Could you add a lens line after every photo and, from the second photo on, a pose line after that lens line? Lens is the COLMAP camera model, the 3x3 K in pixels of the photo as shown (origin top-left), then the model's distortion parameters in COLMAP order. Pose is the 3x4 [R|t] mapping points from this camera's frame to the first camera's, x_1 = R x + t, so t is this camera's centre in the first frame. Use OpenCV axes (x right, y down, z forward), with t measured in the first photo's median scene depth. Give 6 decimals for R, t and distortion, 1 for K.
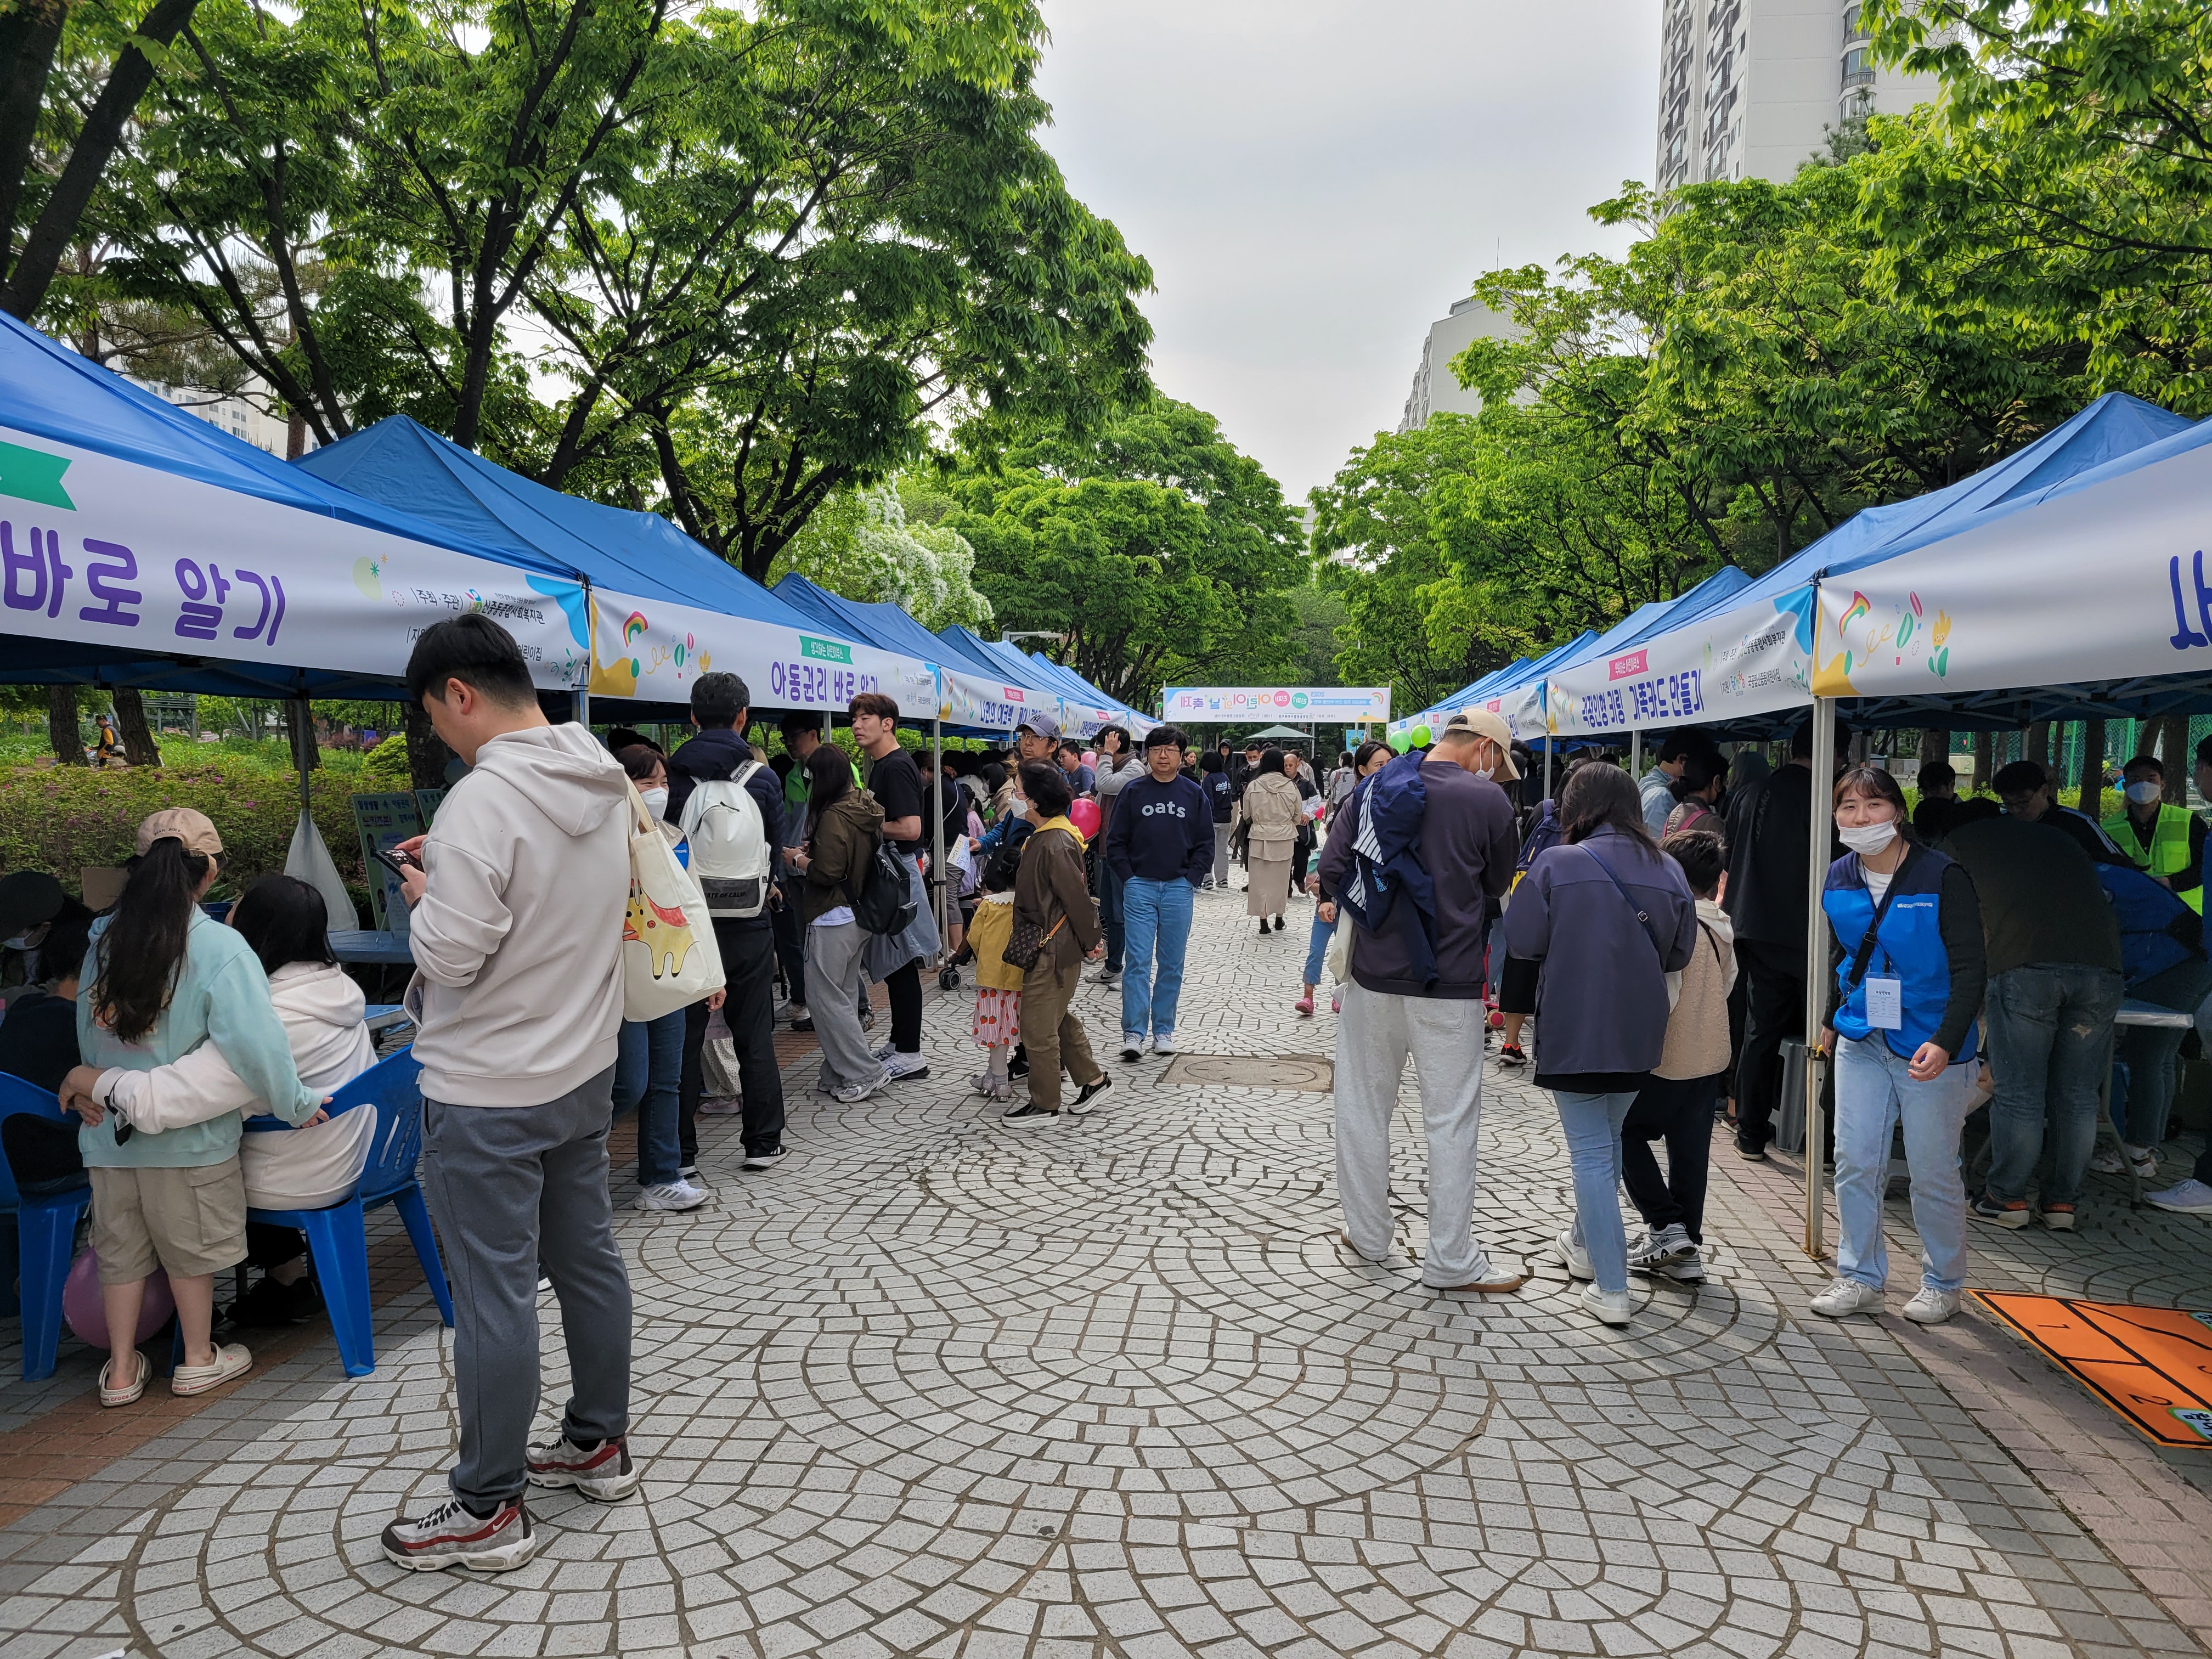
lens RADIAL K [[1677.3, 0, 1106.0], [0, 1677.3, 829.5], [0, 0, 1]] dist [0.012147, 0.001414]
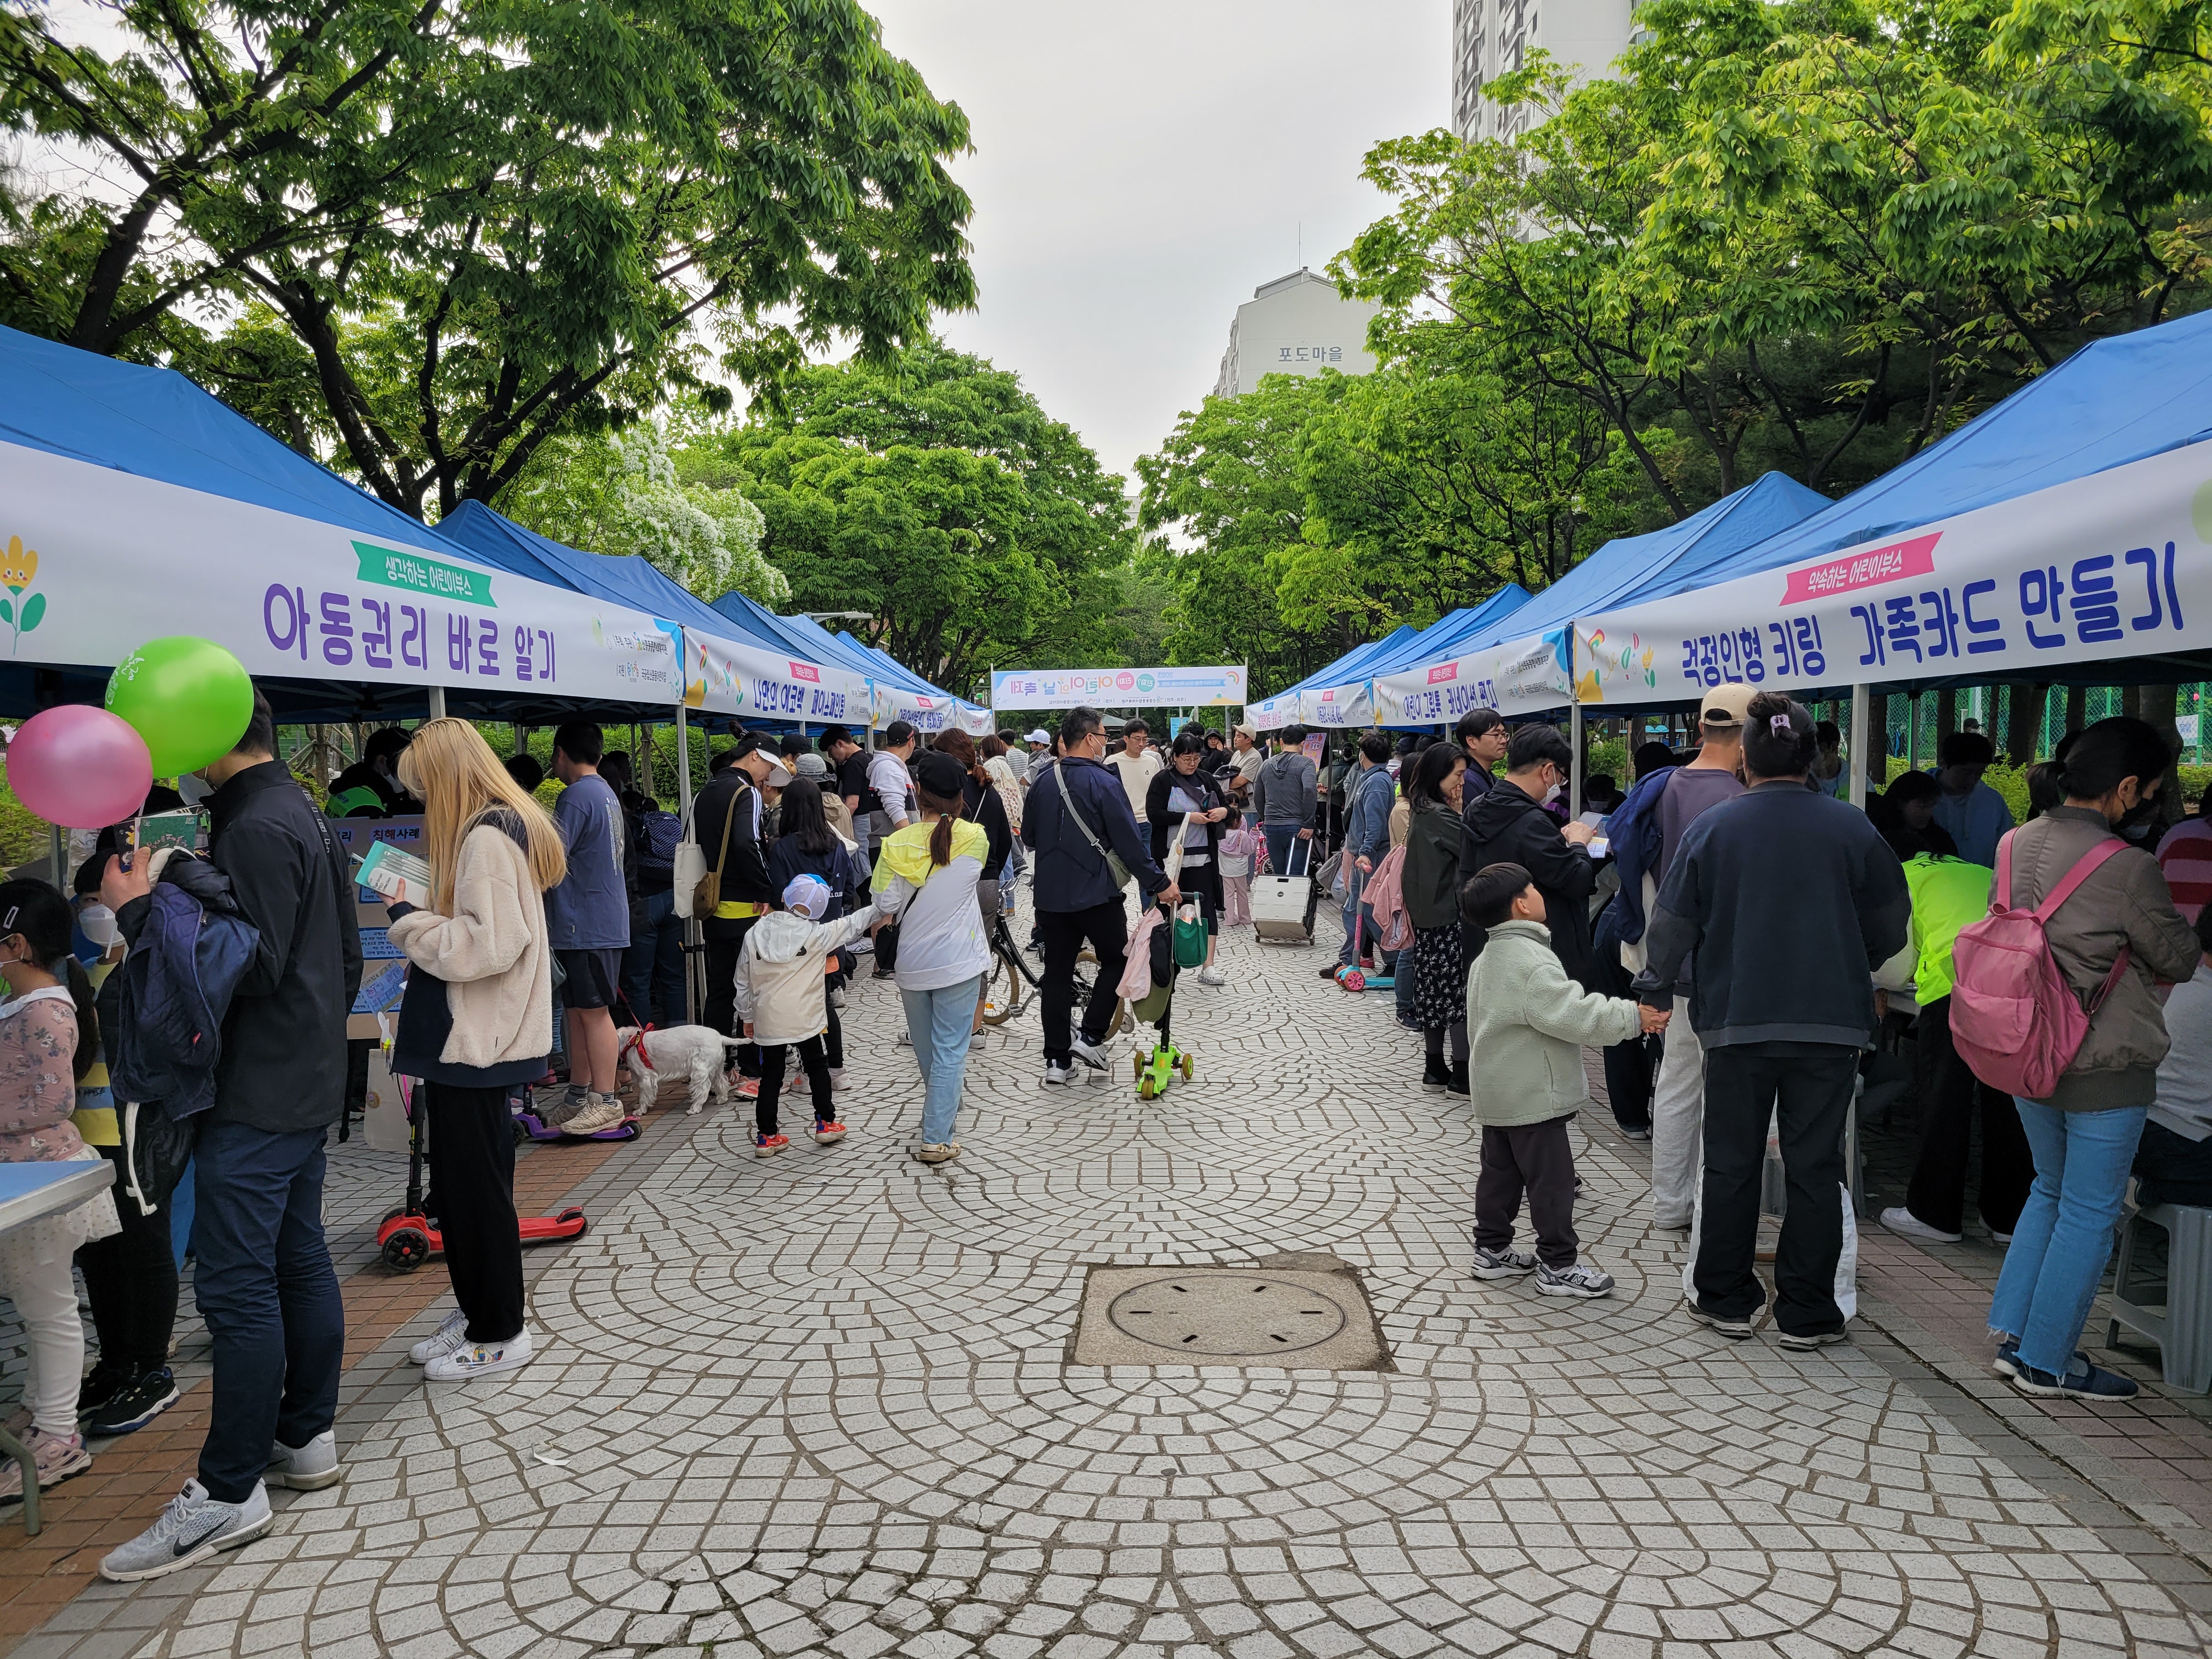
lens RADIAL K [[1657.6, 0, 1119.3], [0, 1657.6, 843.4], [0, 0, 1]] dist [0.029849, 0.000523]
pose [[0.992686, -0.034834, 0.115588, -0.002289], [0.033268, 0.999327, 0.015447, -0.006389], [-0.116049, -0.011489, 0.993177, 0.137578]]
